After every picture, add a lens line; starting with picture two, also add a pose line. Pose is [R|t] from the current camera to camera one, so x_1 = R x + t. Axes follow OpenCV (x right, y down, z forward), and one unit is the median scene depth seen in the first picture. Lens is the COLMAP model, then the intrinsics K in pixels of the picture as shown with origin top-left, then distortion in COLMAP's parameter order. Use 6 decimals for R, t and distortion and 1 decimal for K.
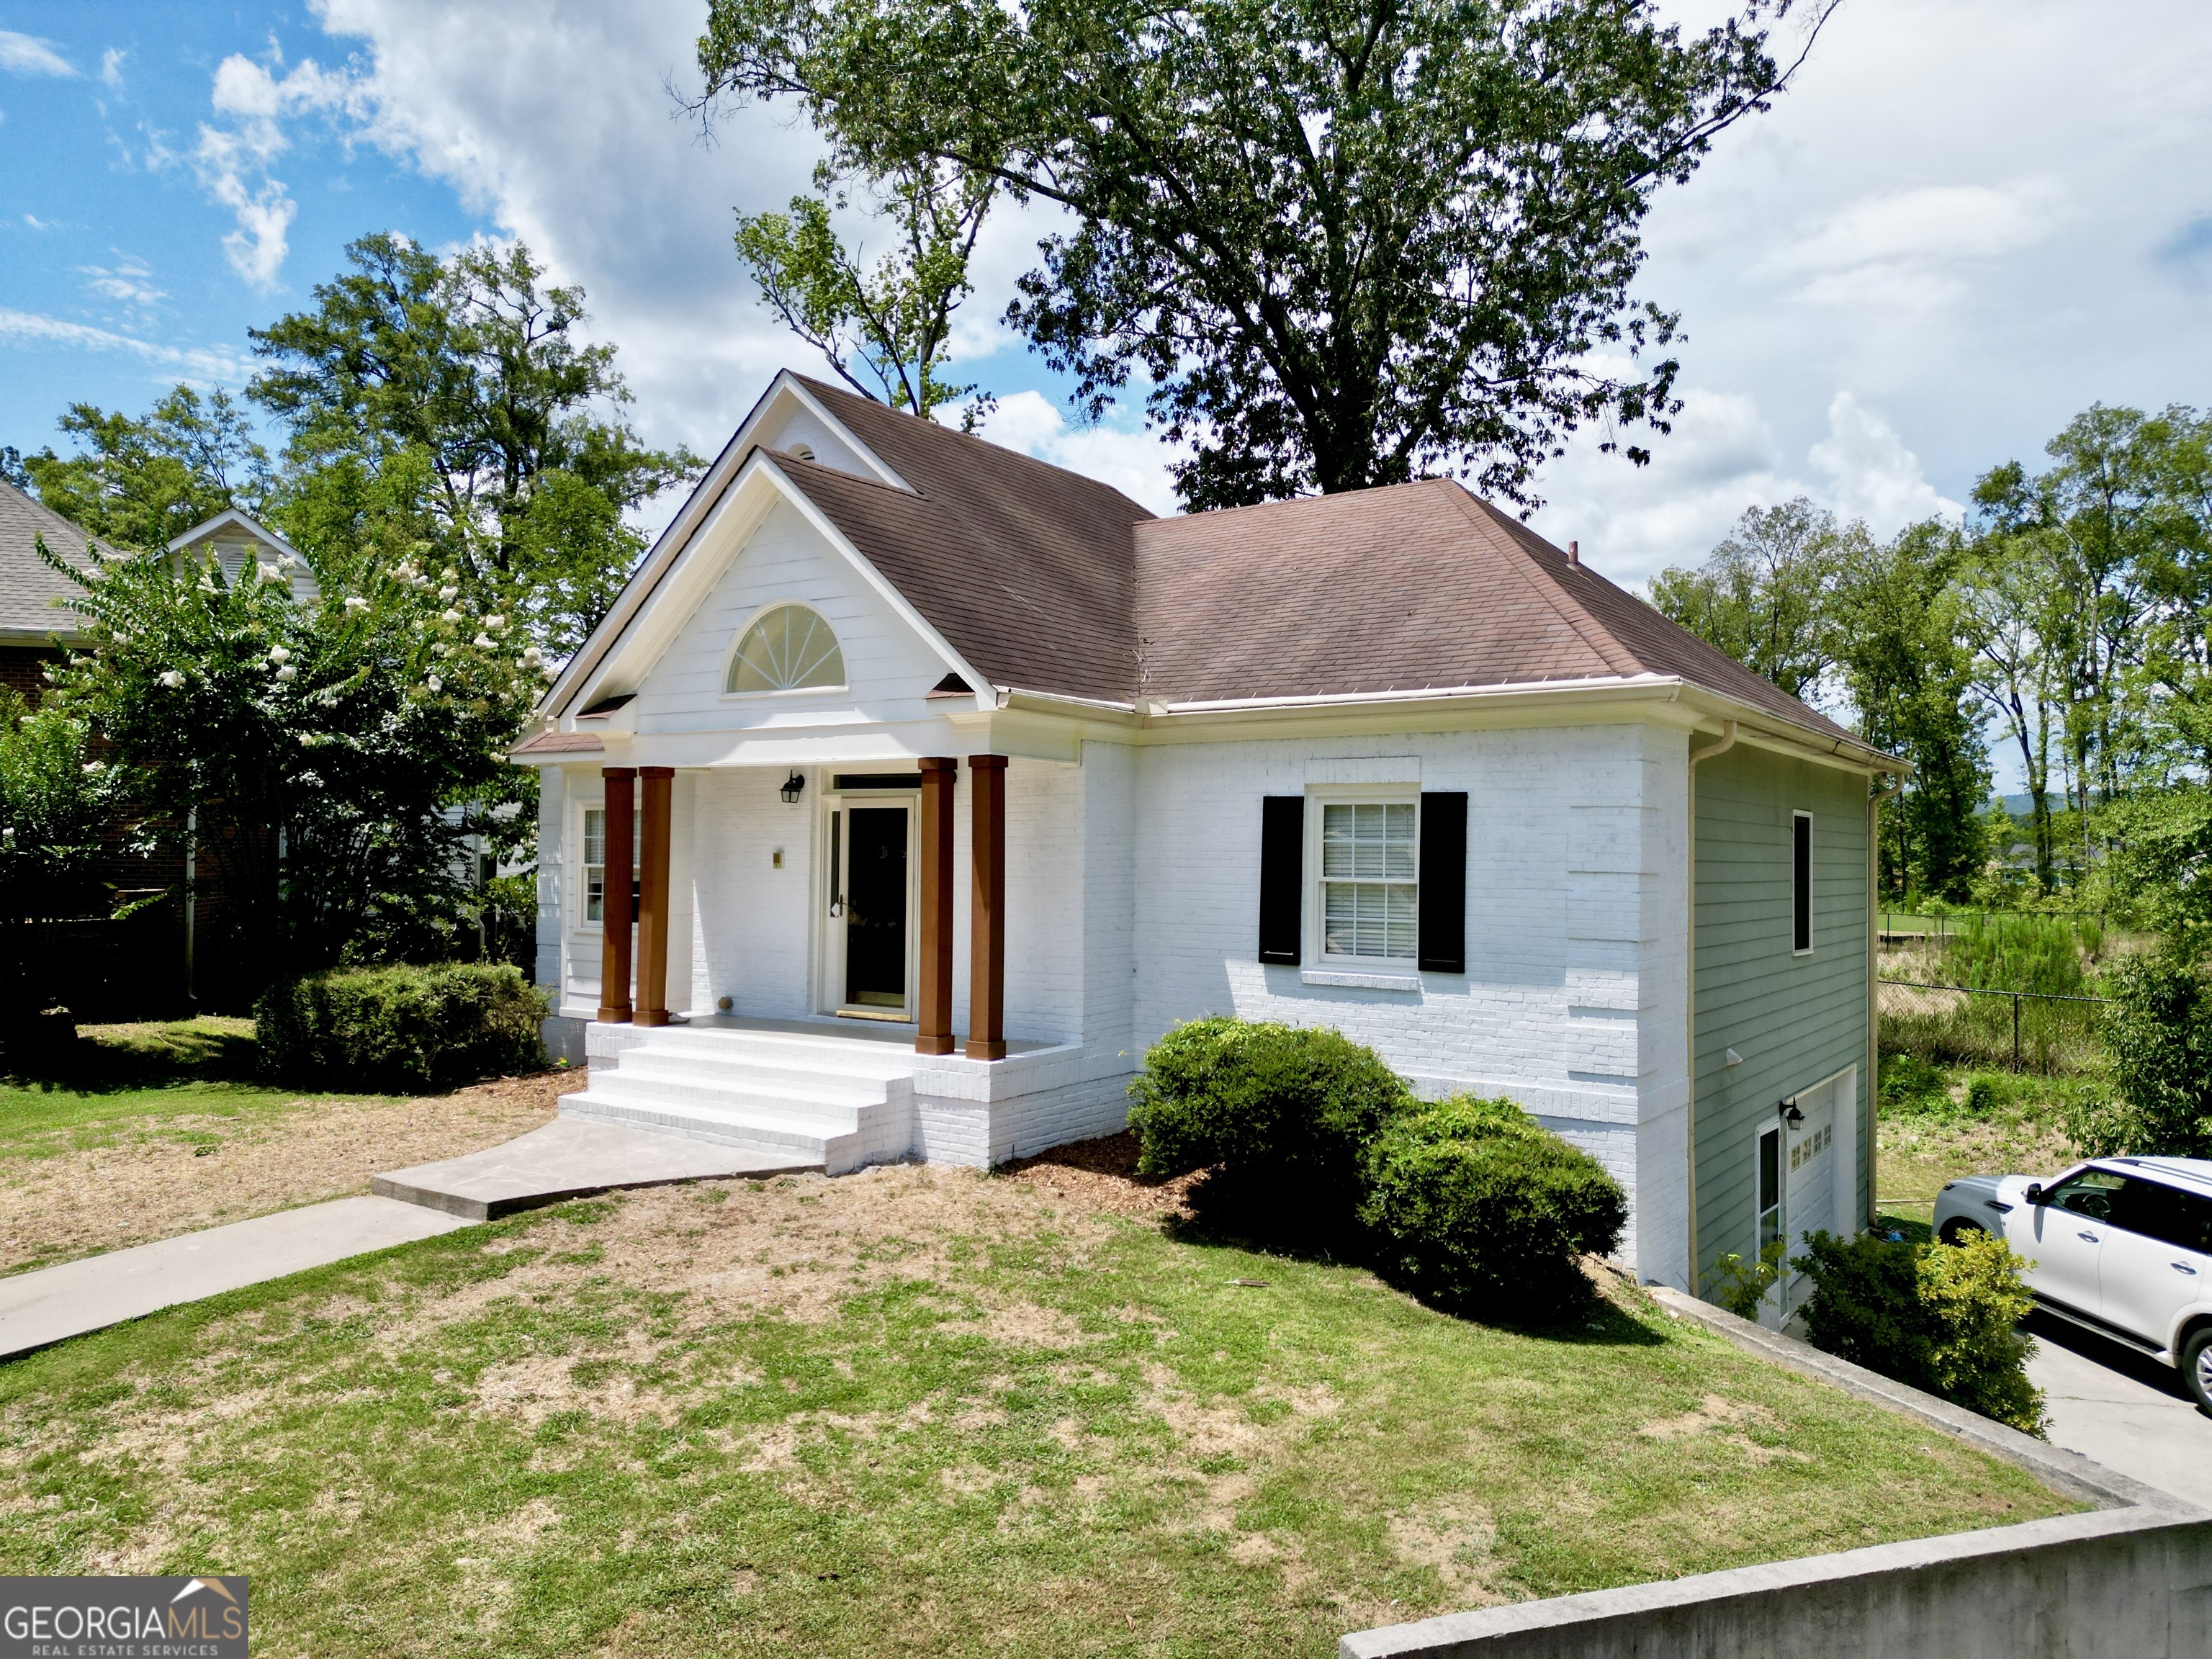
lens RADIAL K [[1536.8, 0, 1129.5], [0, 1536.8, 831.7], [0, 0, 1]] dist [0.055501, -0.047214]
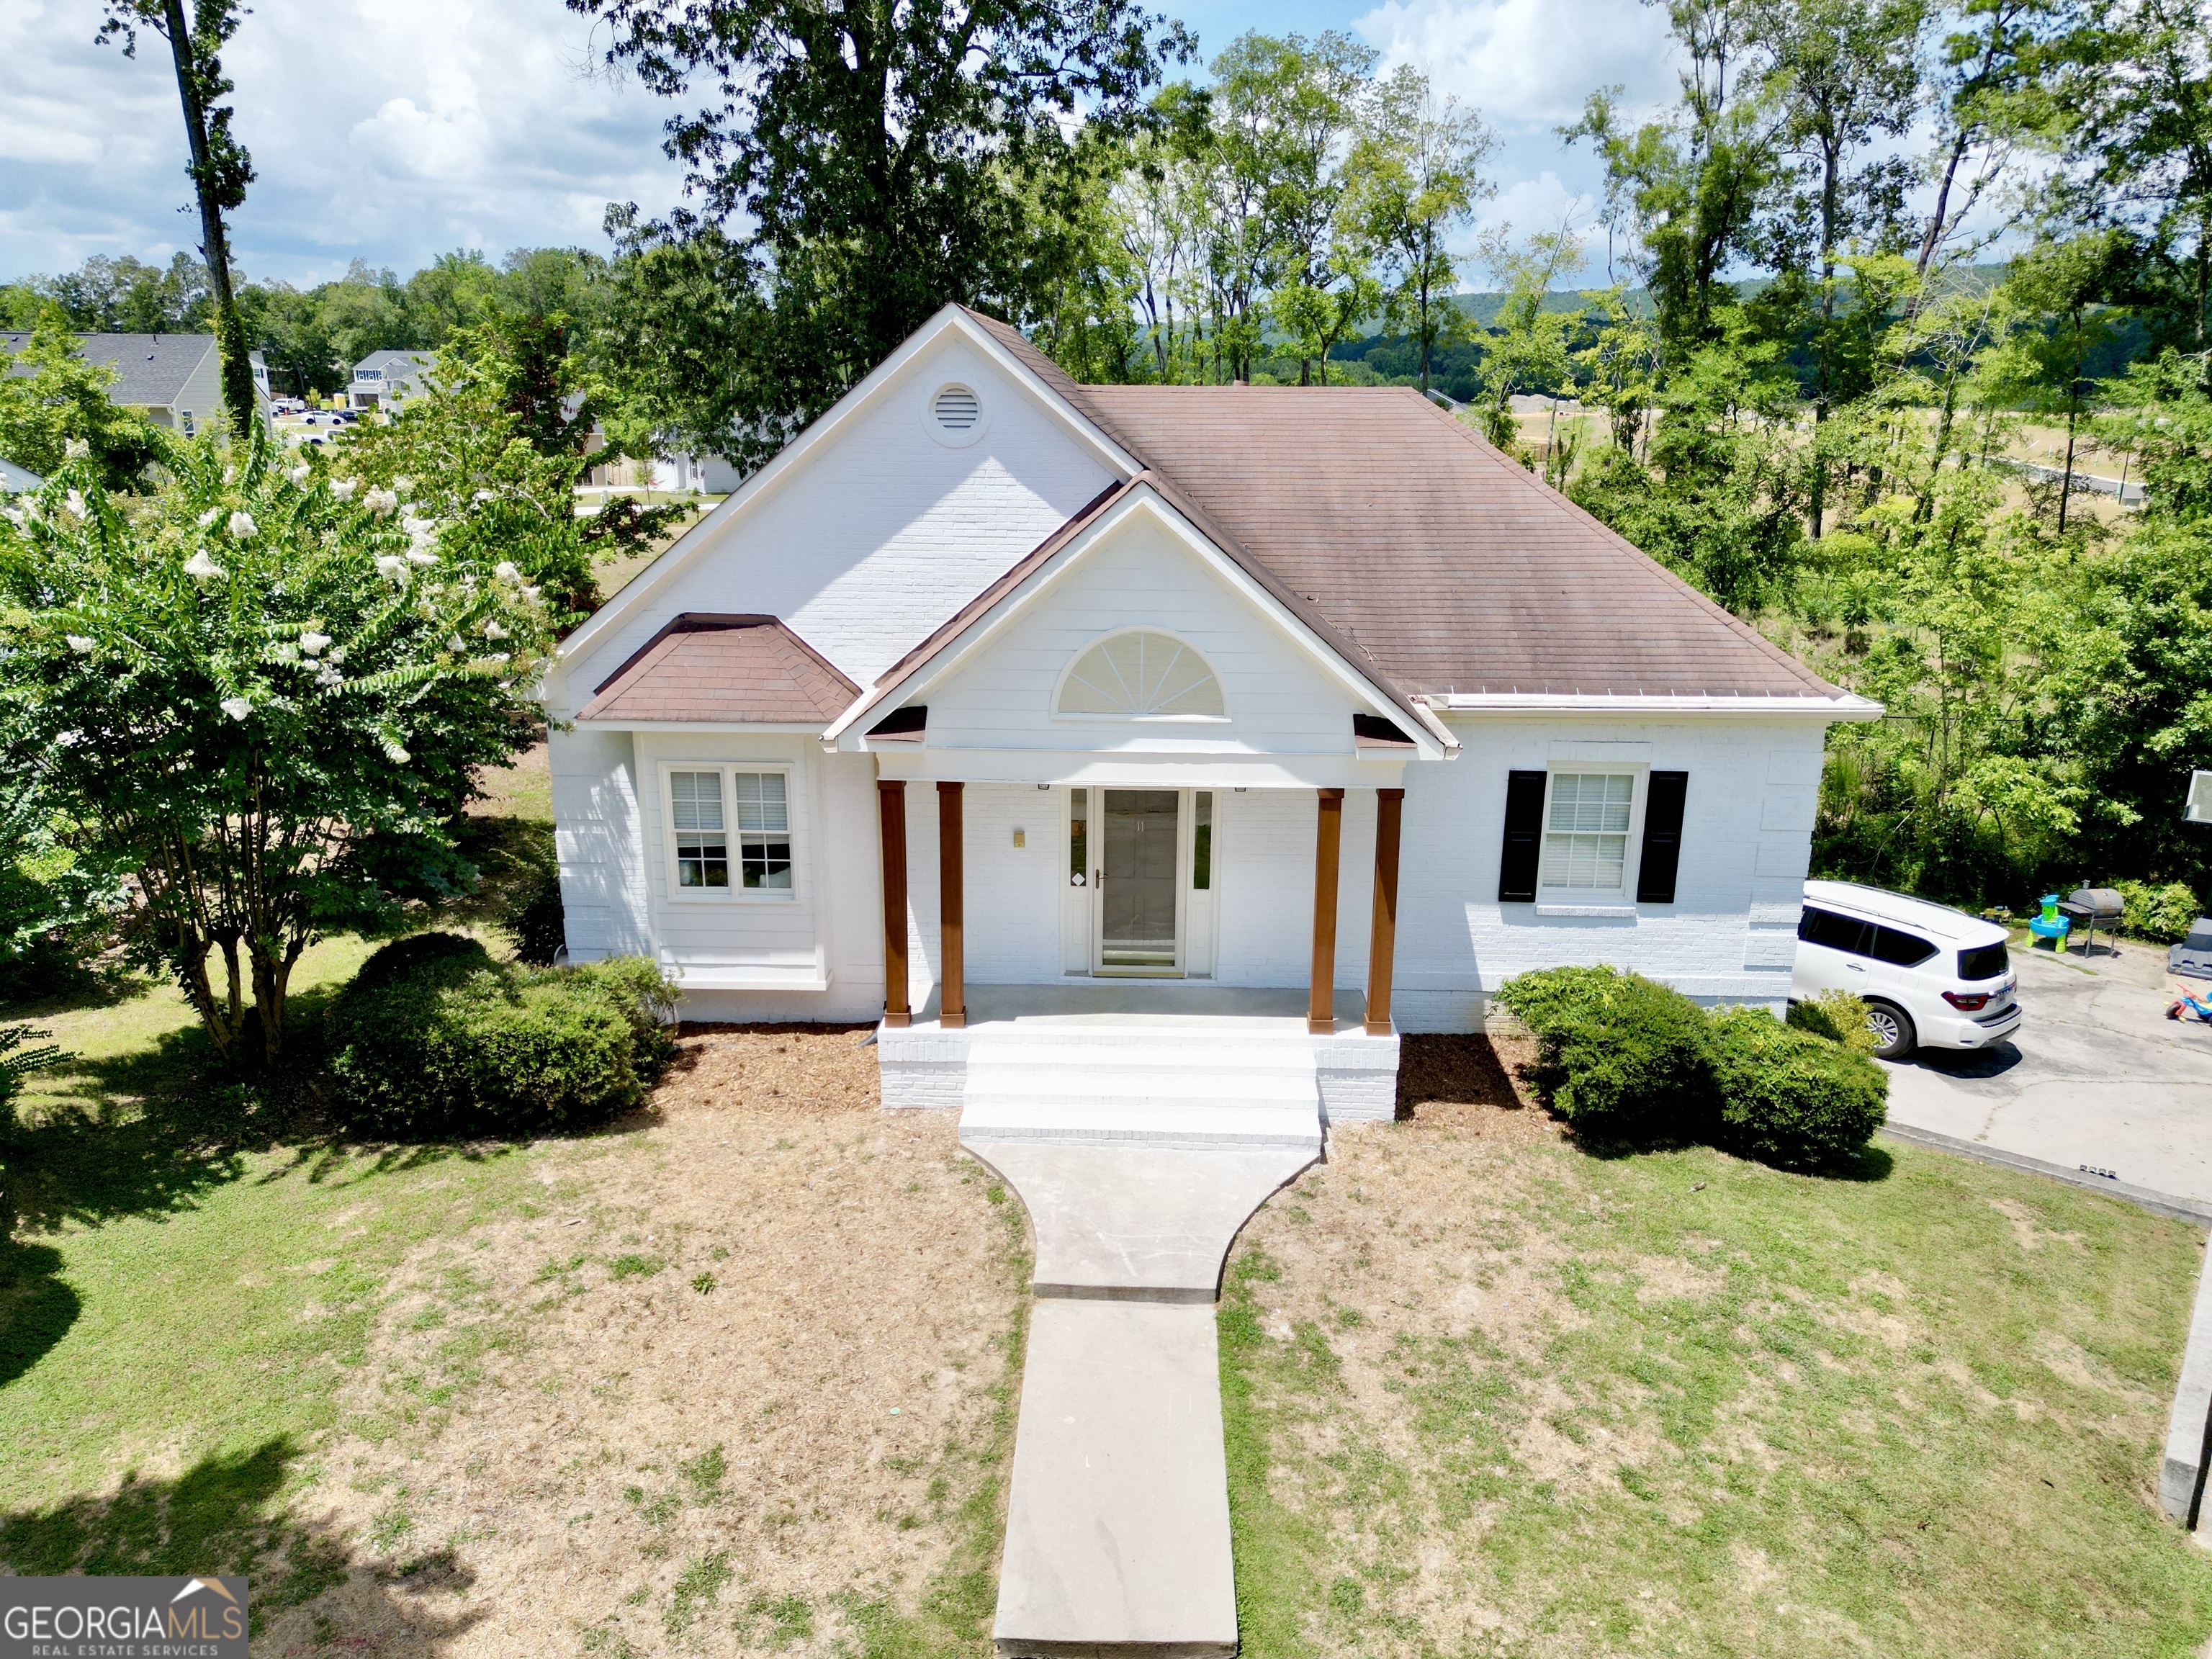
lens RADIAL K [[1536.8, 0, 1117.6], [0, 1536.8, 819.7], [0, 0, 1]] dist [0.055501, -0.047214]
pose [[0.843970, -0.143784, 0.516761, -0.878139], [-0.007888, 0.959972, 0.279986, -0.351570], [-0.536333, -0.240376, 0.809053, 0.185142]]
